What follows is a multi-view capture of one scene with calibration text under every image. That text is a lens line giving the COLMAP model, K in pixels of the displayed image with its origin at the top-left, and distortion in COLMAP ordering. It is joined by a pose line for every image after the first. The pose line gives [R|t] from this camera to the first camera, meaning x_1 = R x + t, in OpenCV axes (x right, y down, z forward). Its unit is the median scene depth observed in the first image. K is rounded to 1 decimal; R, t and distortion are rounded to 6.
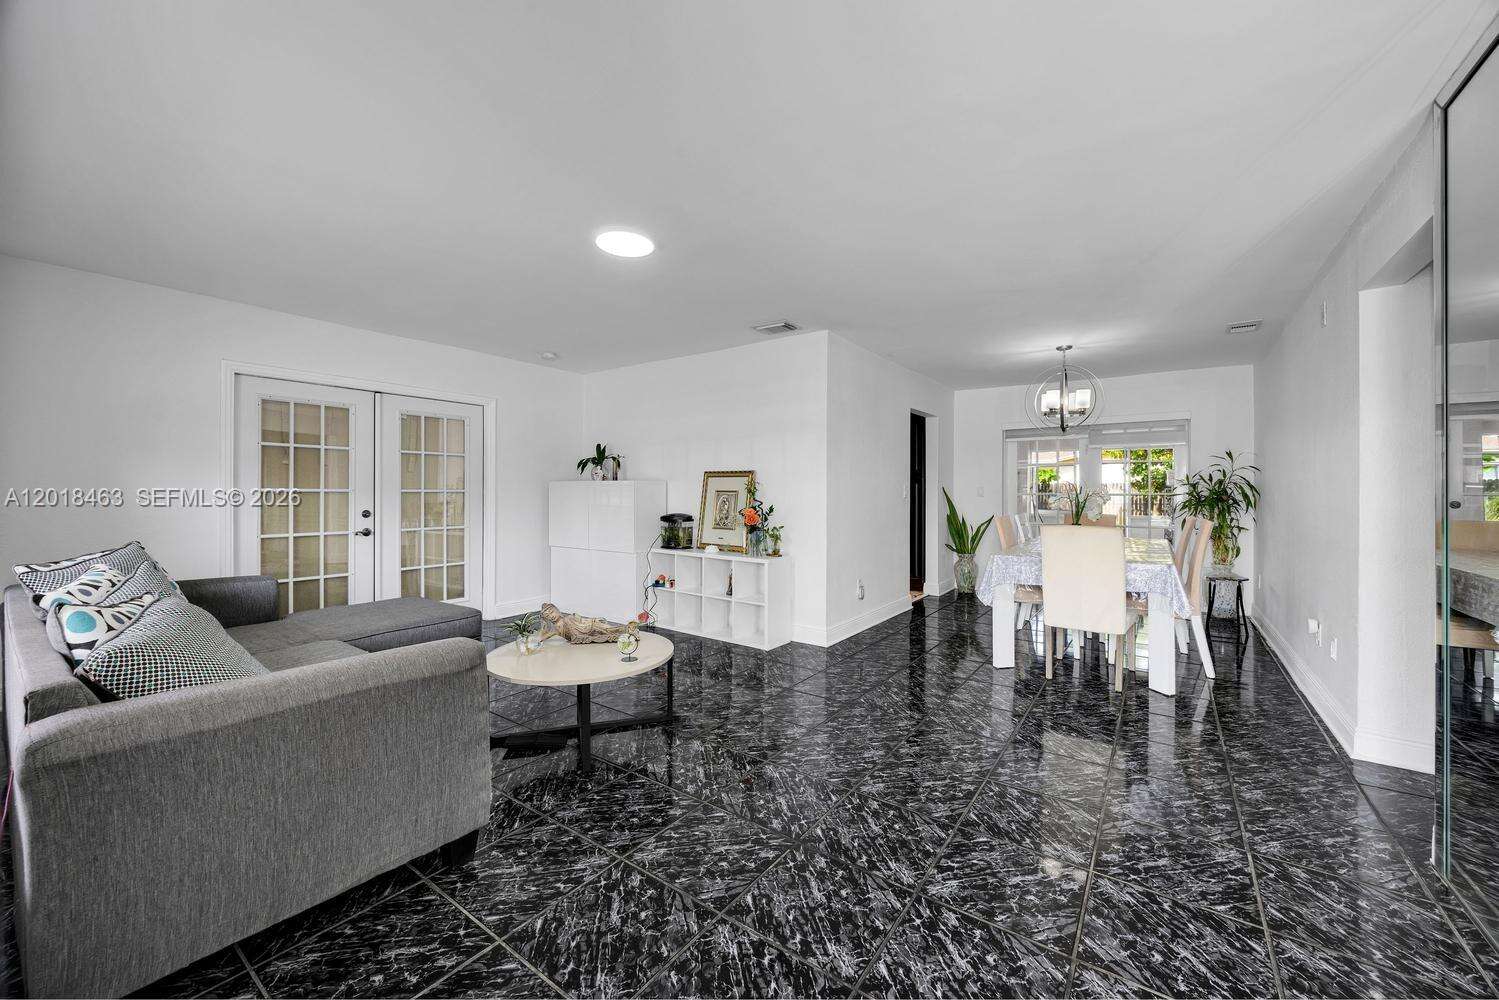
lens RADIAL K [[581.5, 0, 749.5], [0, 581.5, 500.0], [0, 0, 1]] dist [-0.000859, 0.000032]
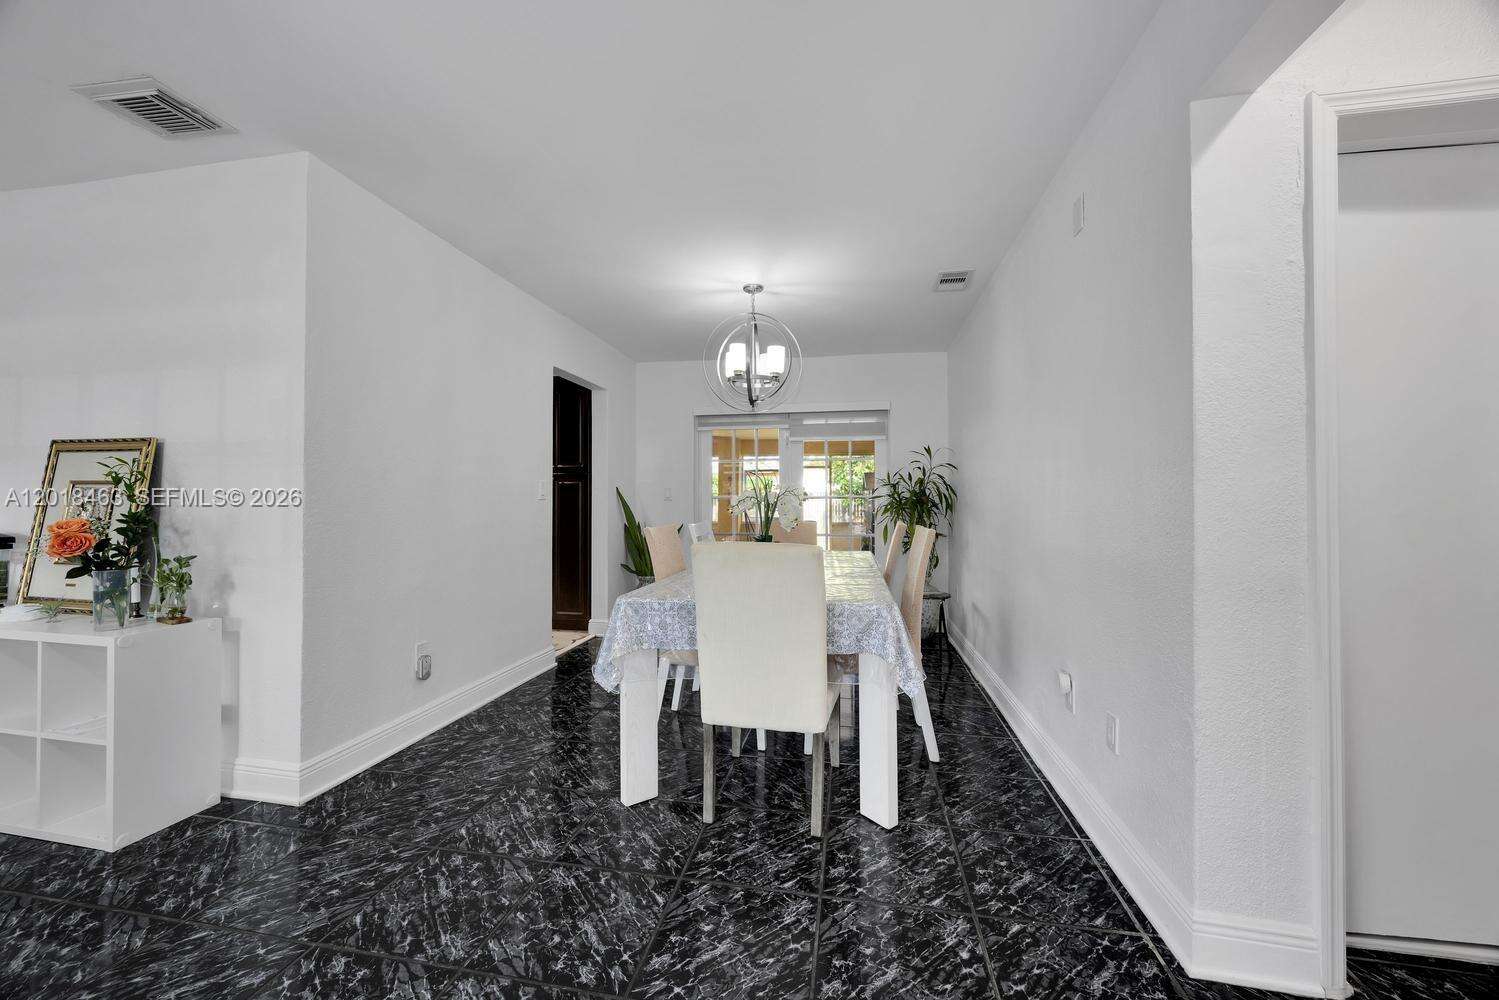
lens RADIAL K [[581.5, 0, 749.5], [0, 581.5, 500.0], [0, 0, 1]] dist [-0.000859, 0.000032]
pose [[0.905159, 0.001994, 0.425069, 0.244932], [0.004584, 0.999885, -0.014450, 0.008817], [-0.425049, 0.015028, 0.905046, 0.374153]]
